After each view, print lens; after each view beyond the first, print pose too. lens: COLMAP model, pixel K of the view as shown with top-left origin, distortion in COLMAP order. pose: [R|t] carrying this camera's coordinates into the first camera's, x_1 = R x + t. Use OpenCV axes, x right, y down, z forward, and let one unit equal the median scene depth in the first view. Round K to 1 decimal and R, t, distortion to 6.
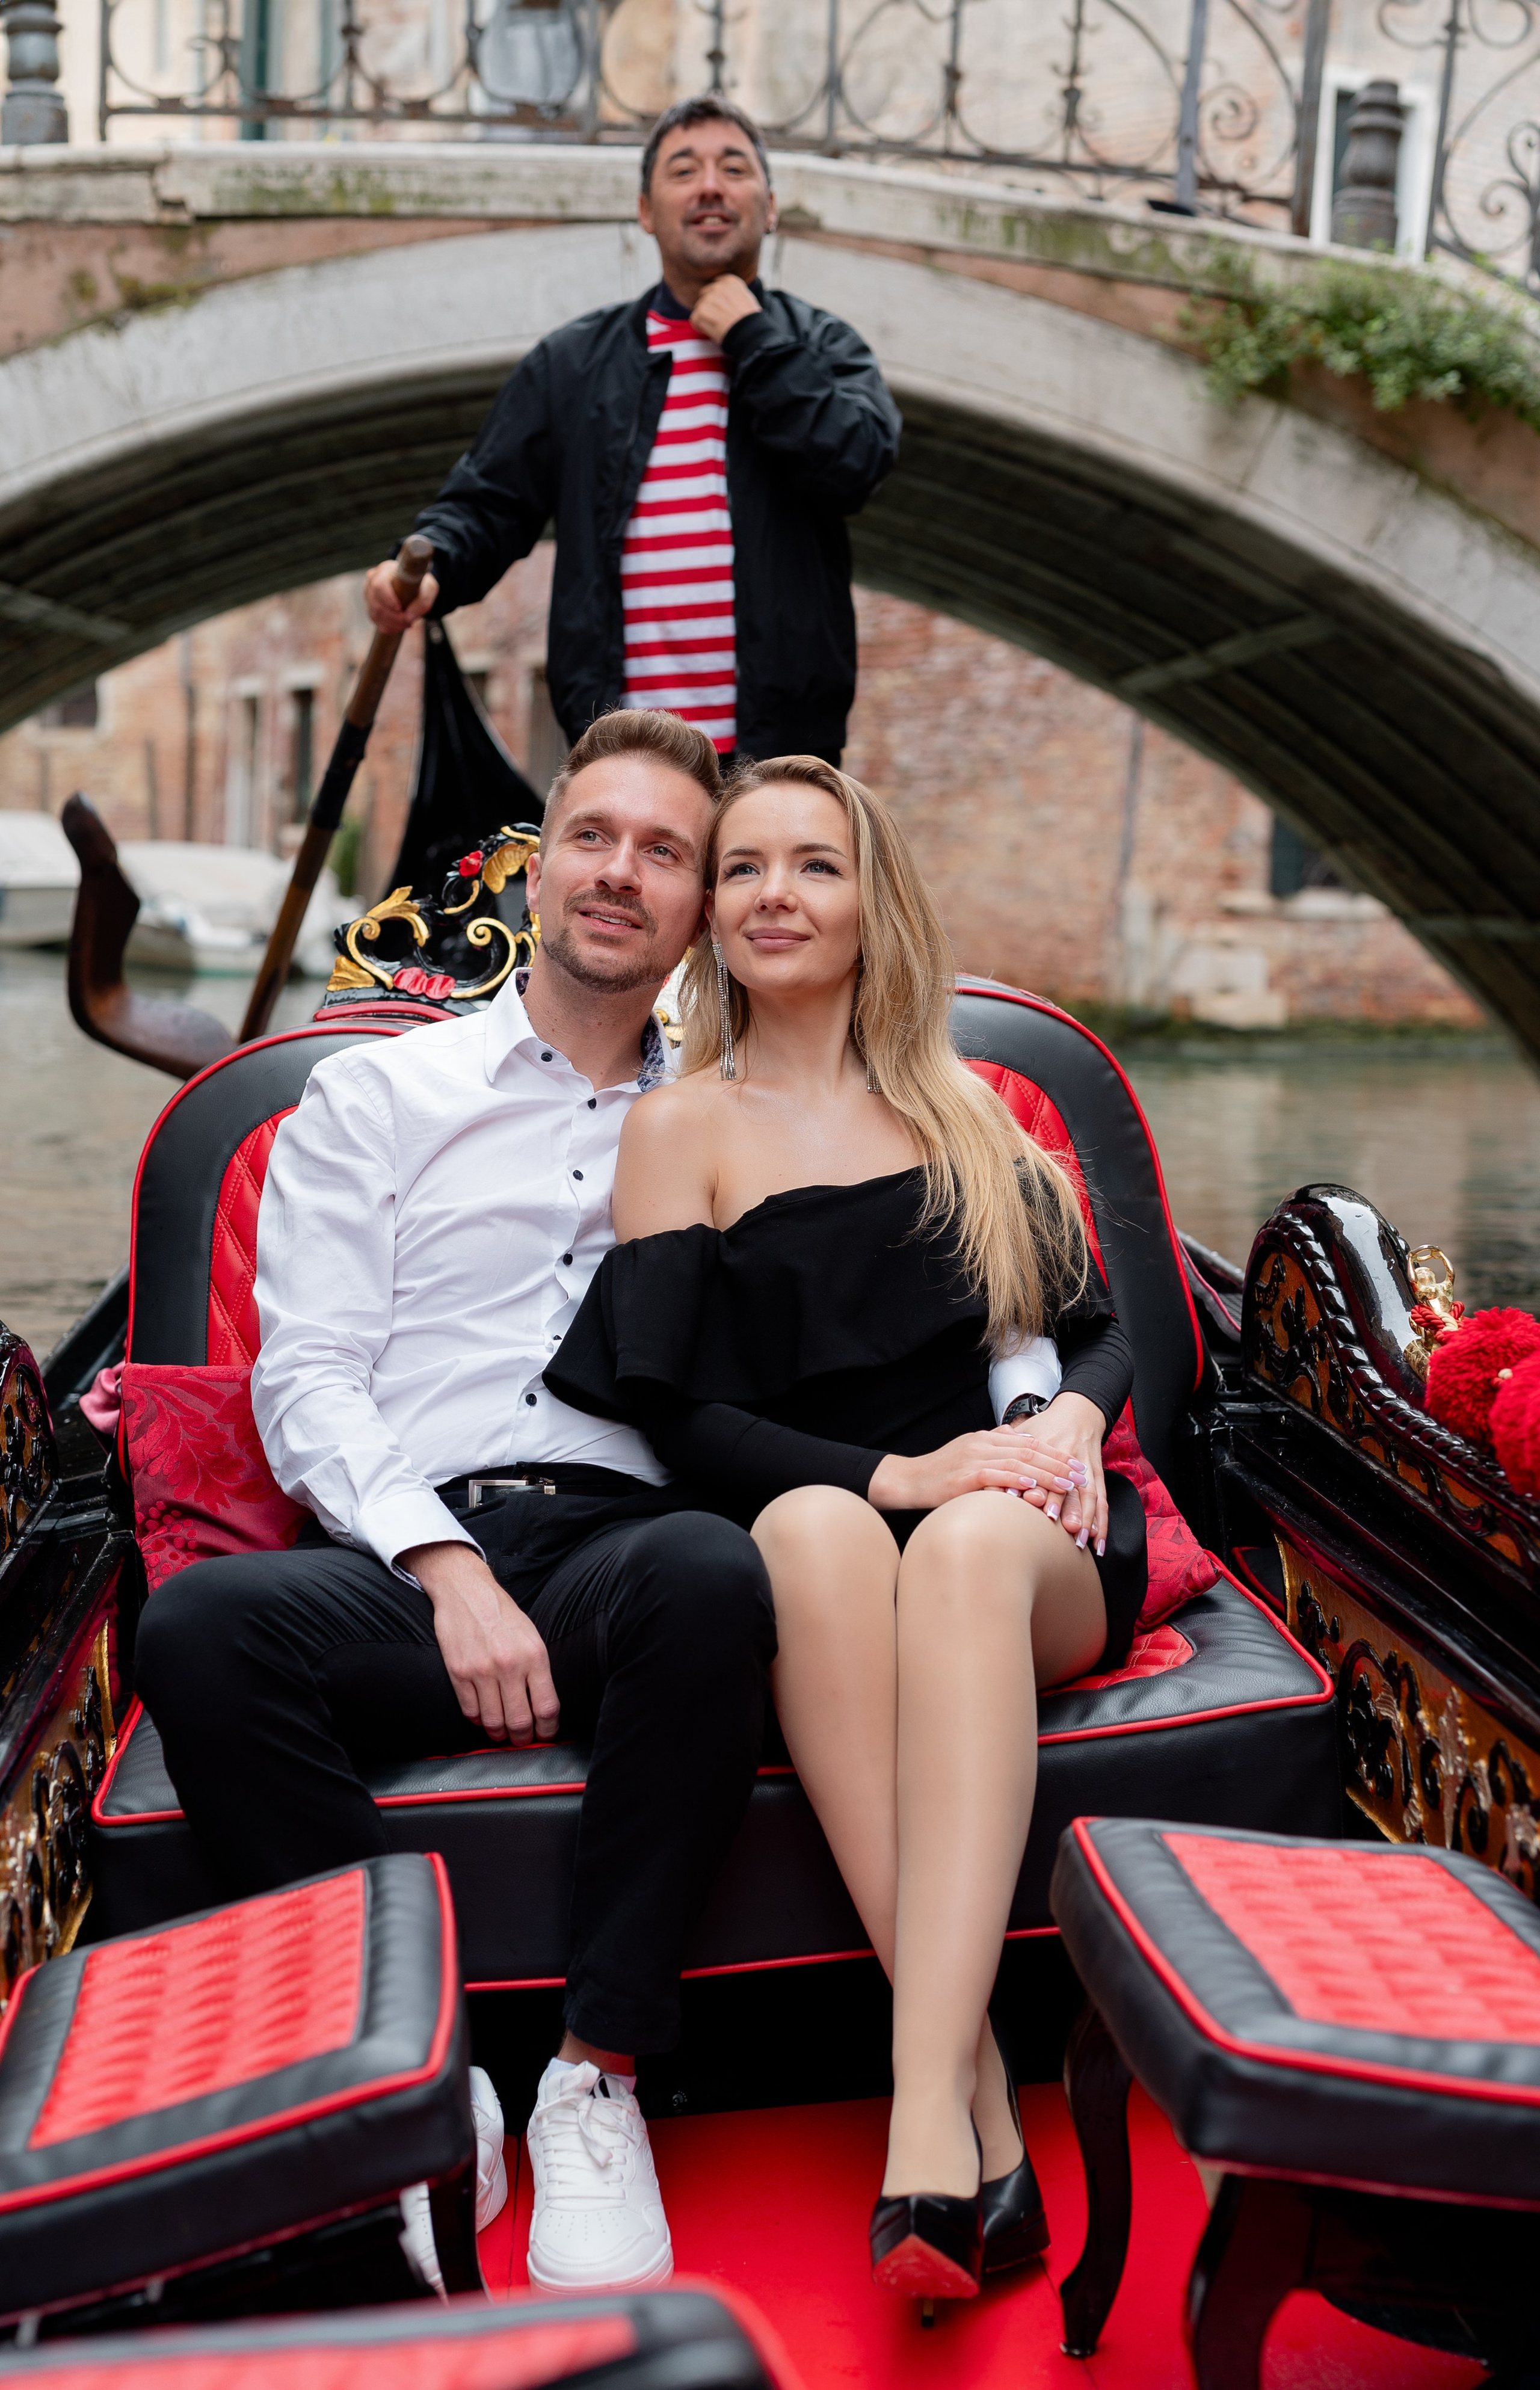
lens RADIAL K [[3519.9, 0, 772.6], [0, 3519.9, 1246.7], [0, 0, 1]] dist [0.016198, -0.008365]
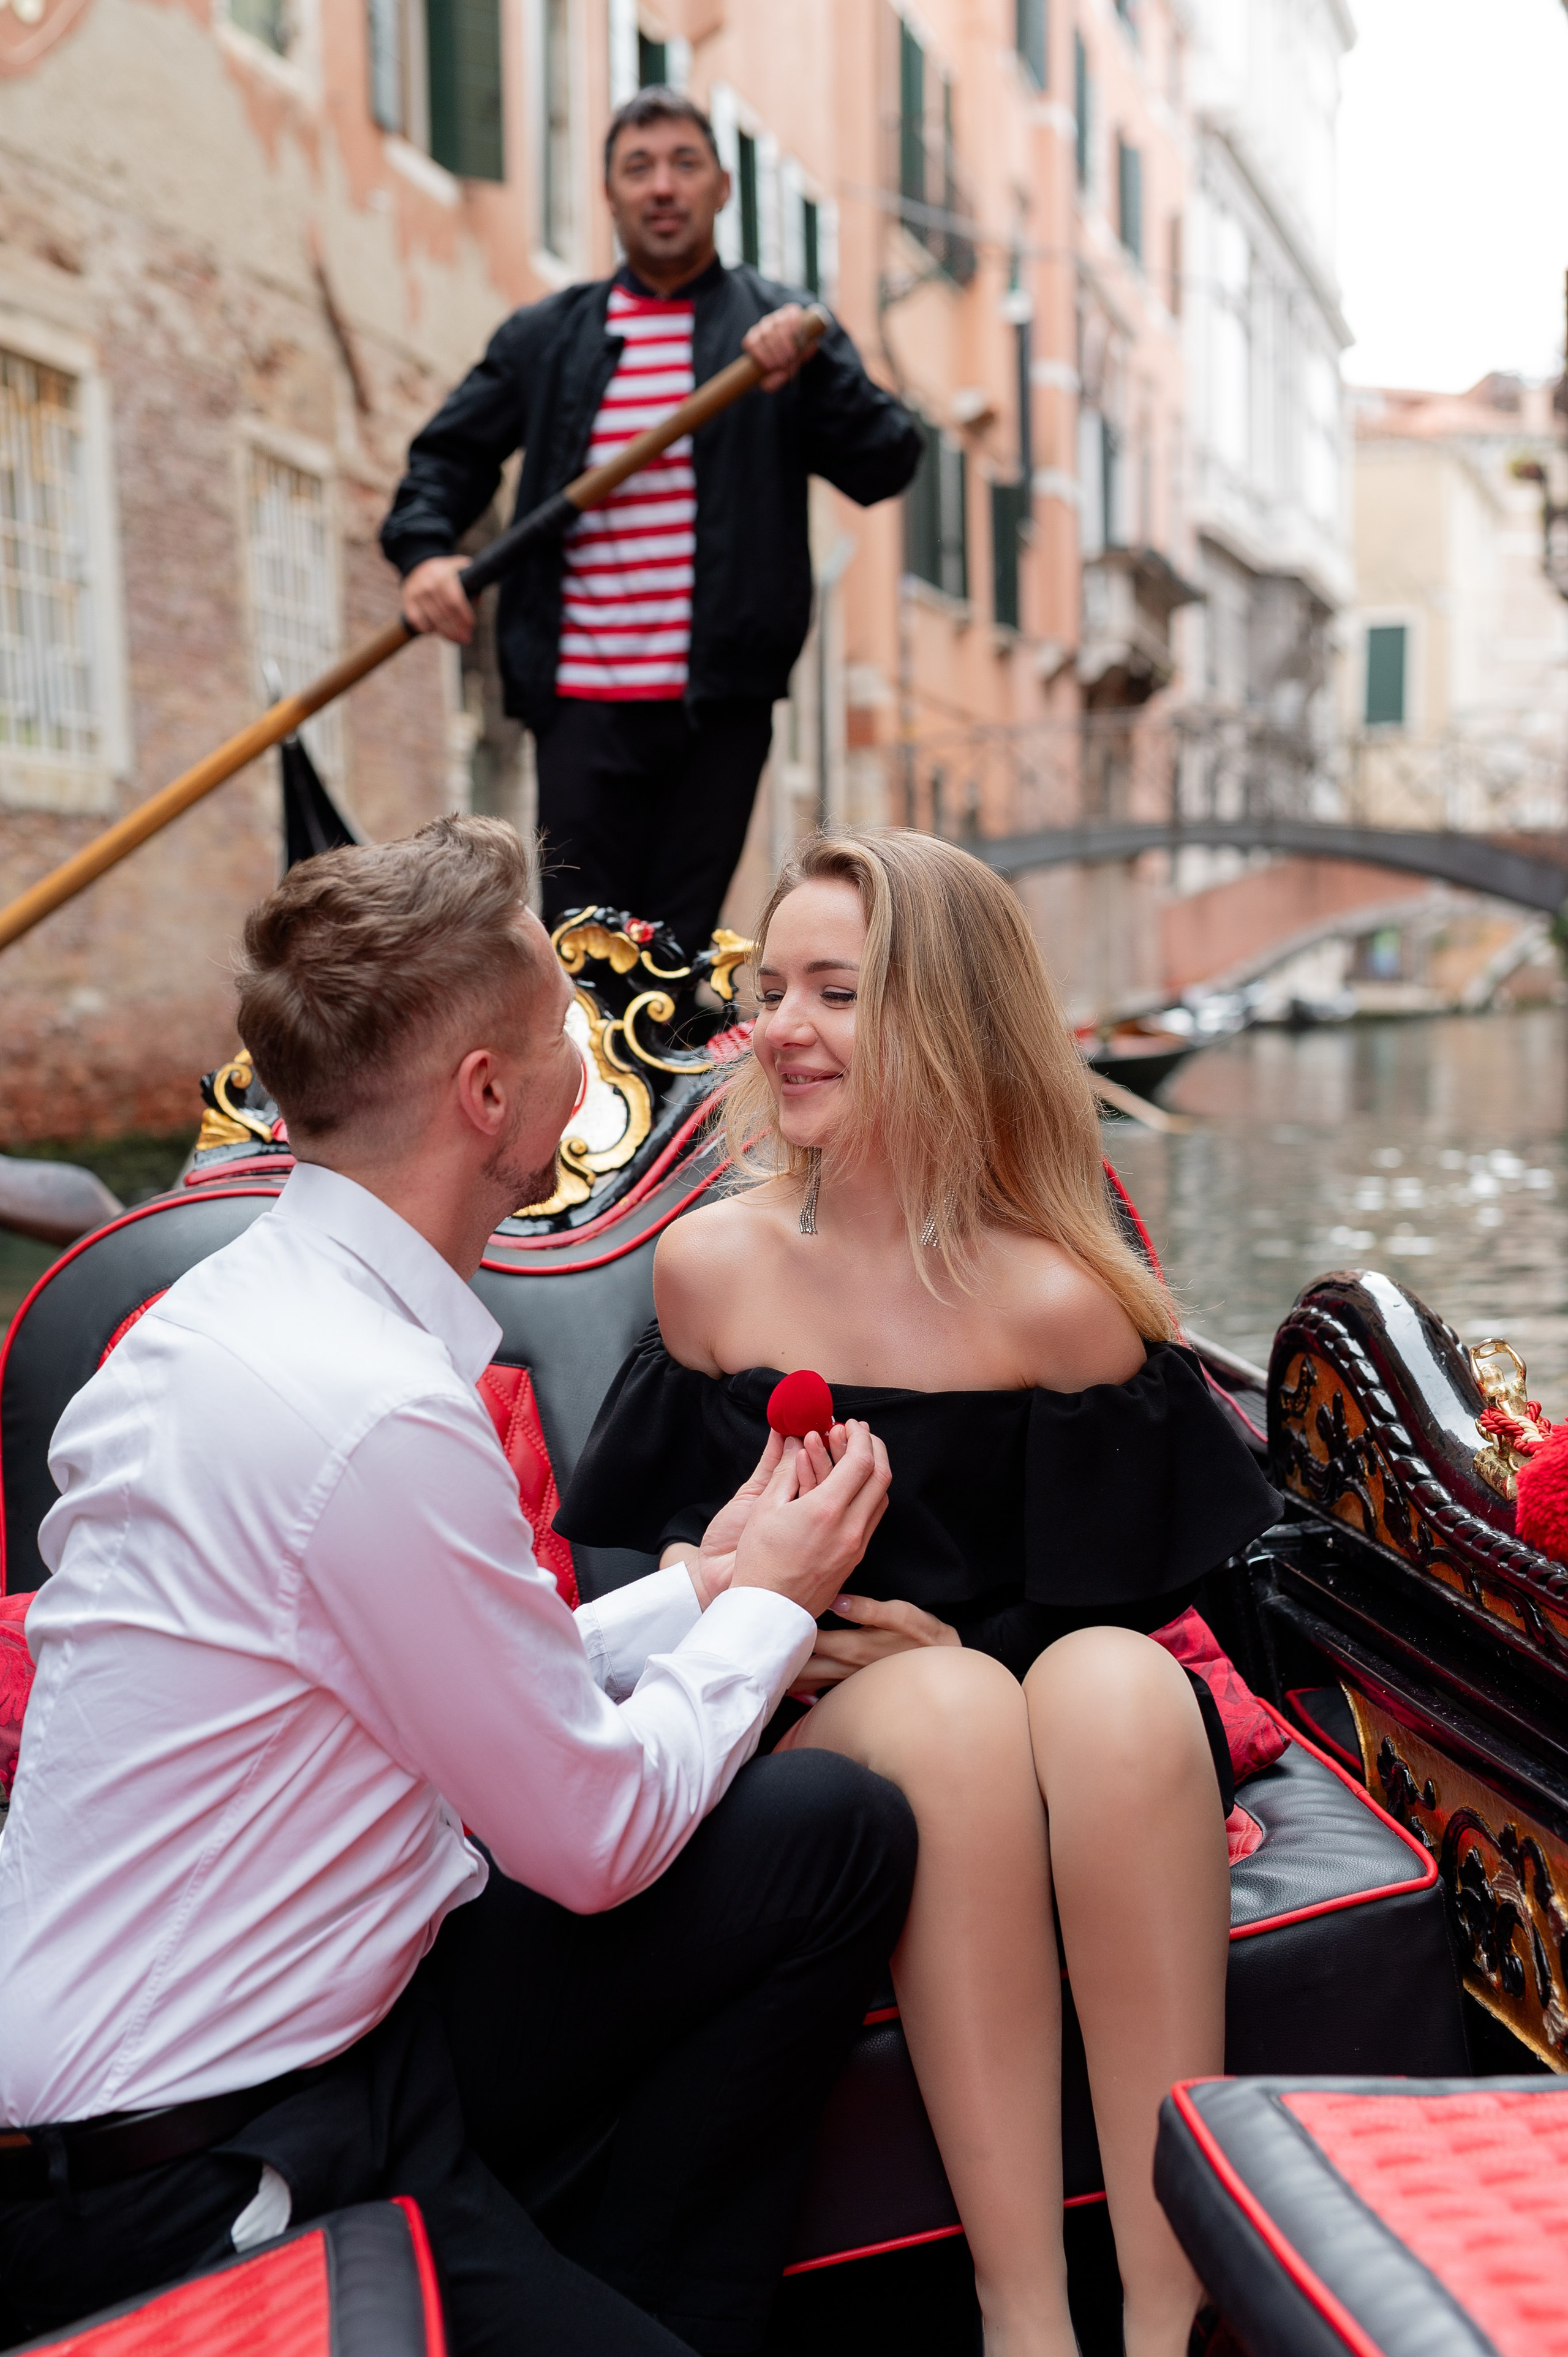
lens RADIAL K [[3480.1, 0, 776.3], [0, 3480.1, 1159.1], [0, 0, 1]] dist [-0.007465, 0.009650]
pose [[0.995413, -0.090538, 0.030920, -0.011294], [0.091749, 0.994966, -0.040308, -0.026330], [-0.027115, 0.042960, 0.998709, 0.152346]]
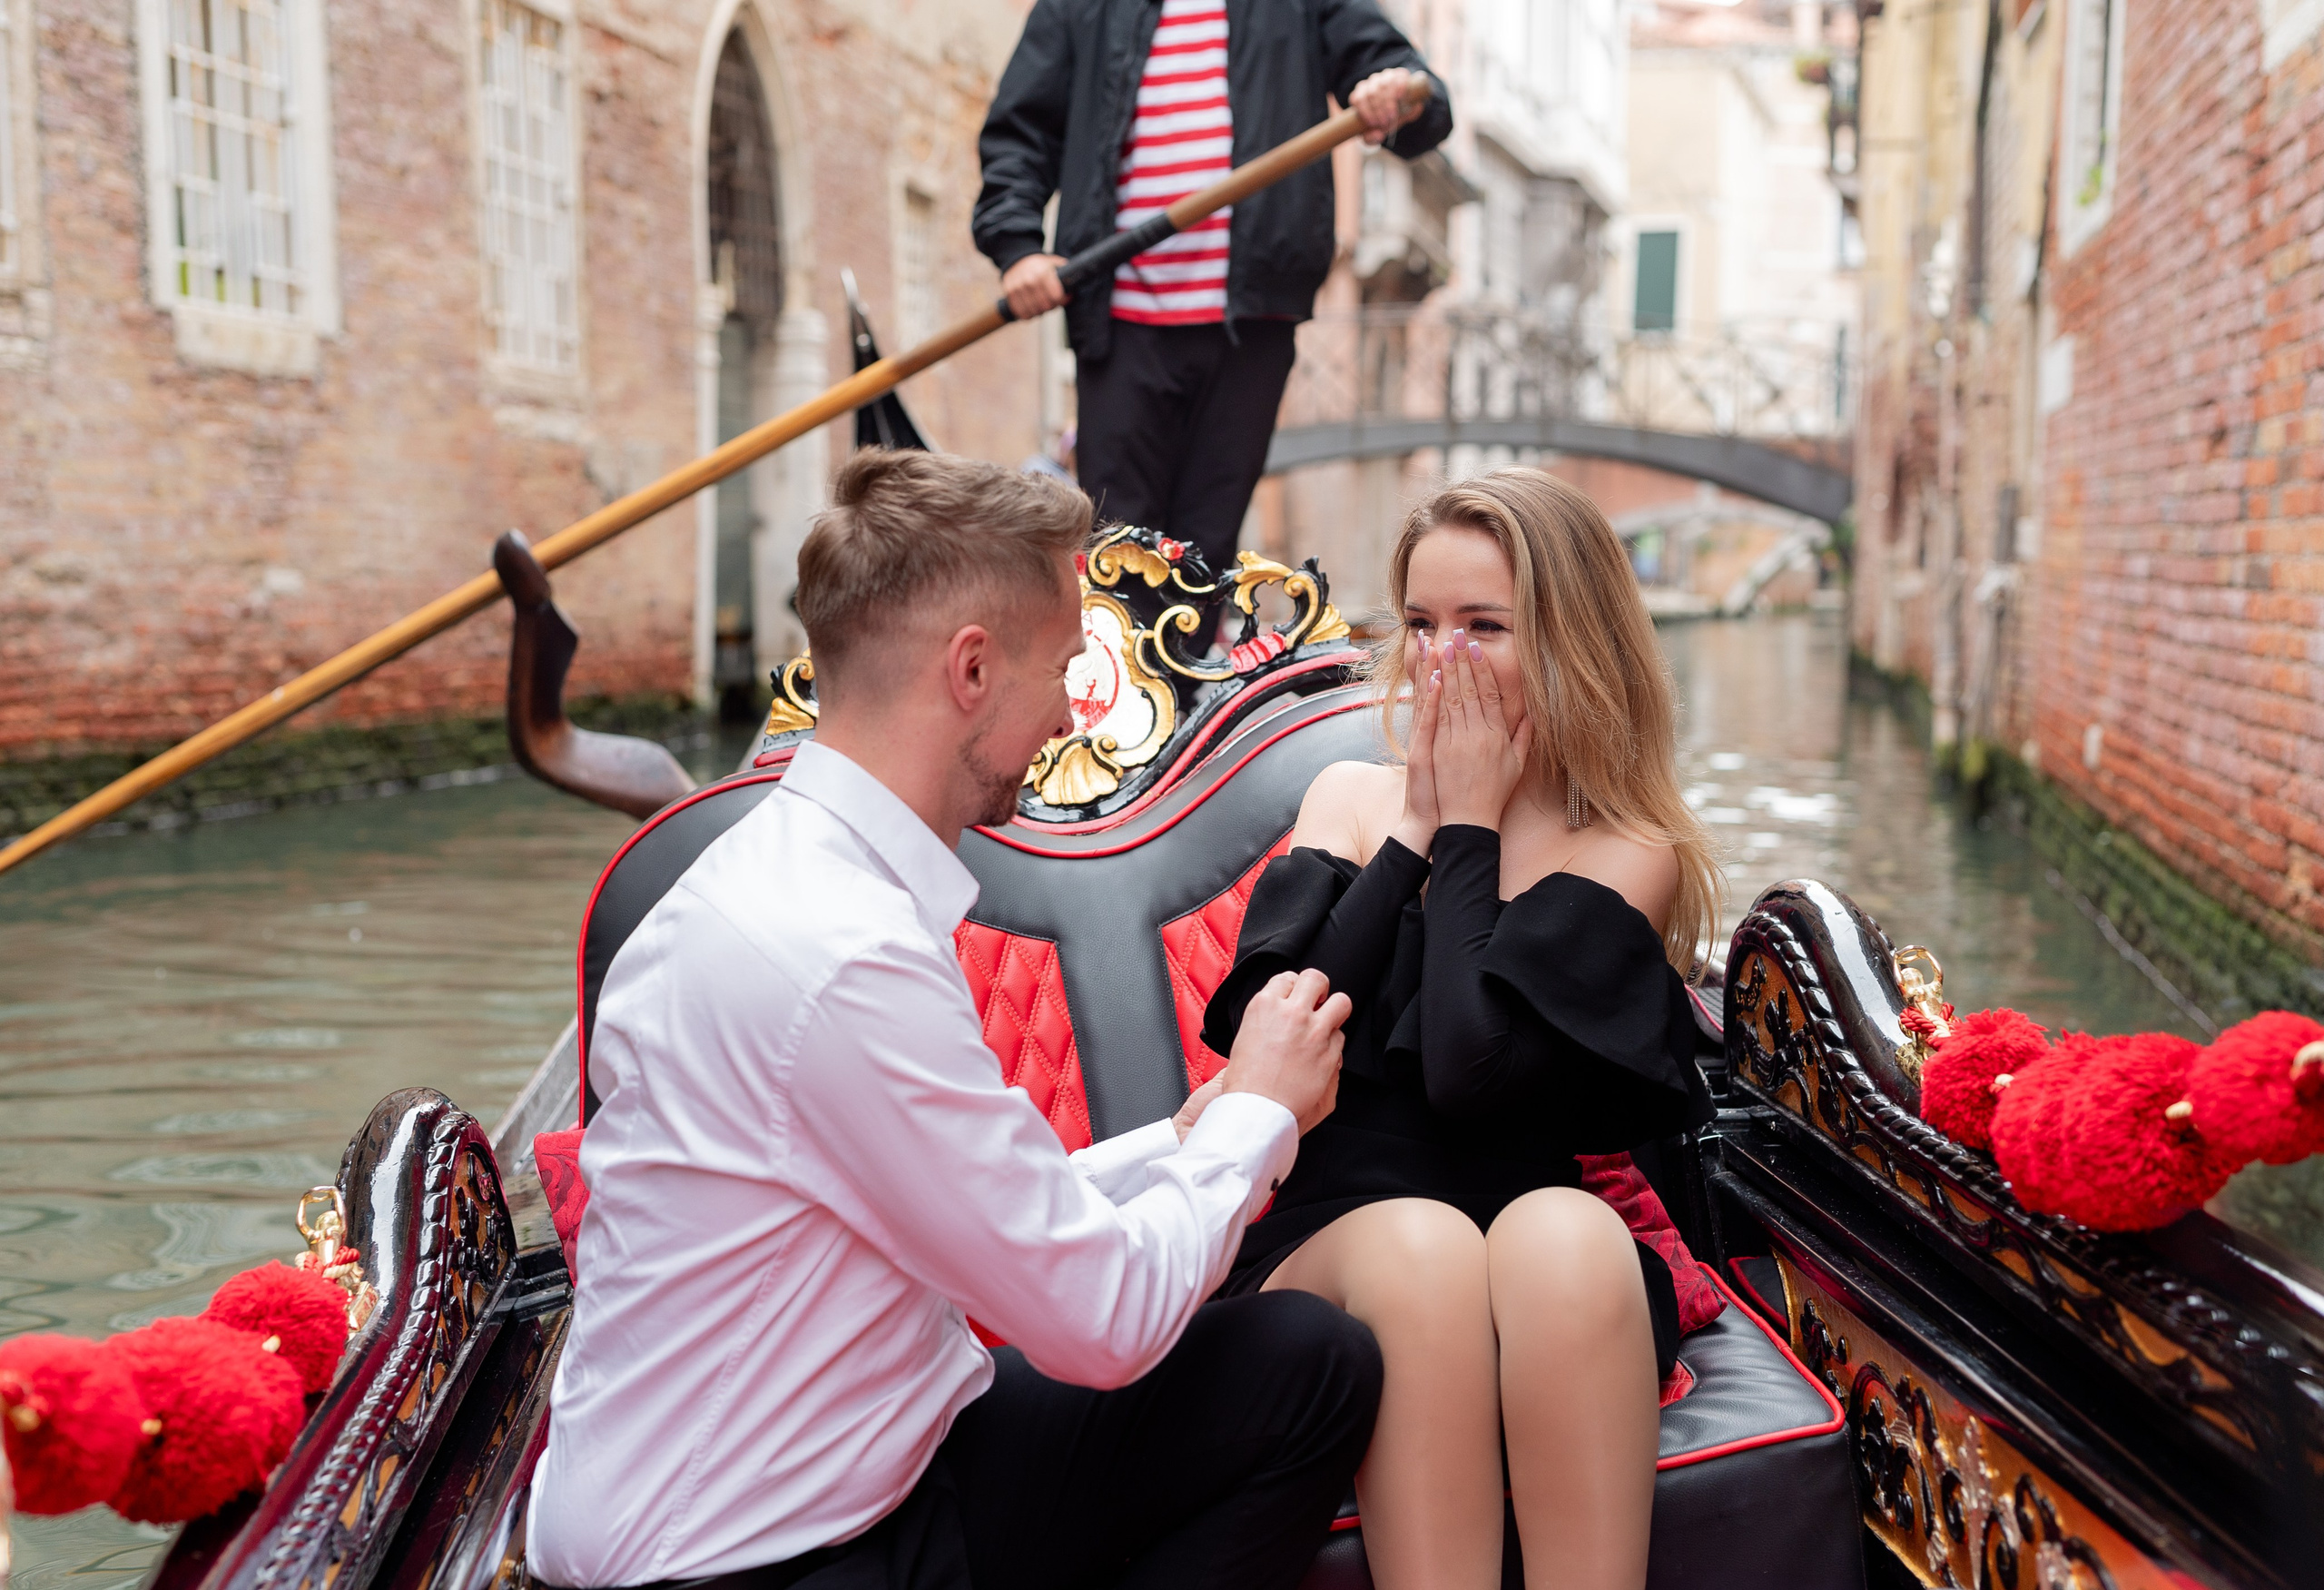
lens RADIAL K [[3510.7, 0, 1182.9], [0, 3510.7, 763.0], [0, 0, 1]] dist [-0.010846, 0.066960]
pose [[0.998259, -0.057192, -0.014431, 0.003120], [0.056607, 0.997669, -0.038112, -0.025331], [0.016577, 0.037228, 0.999169, 0.034607]]
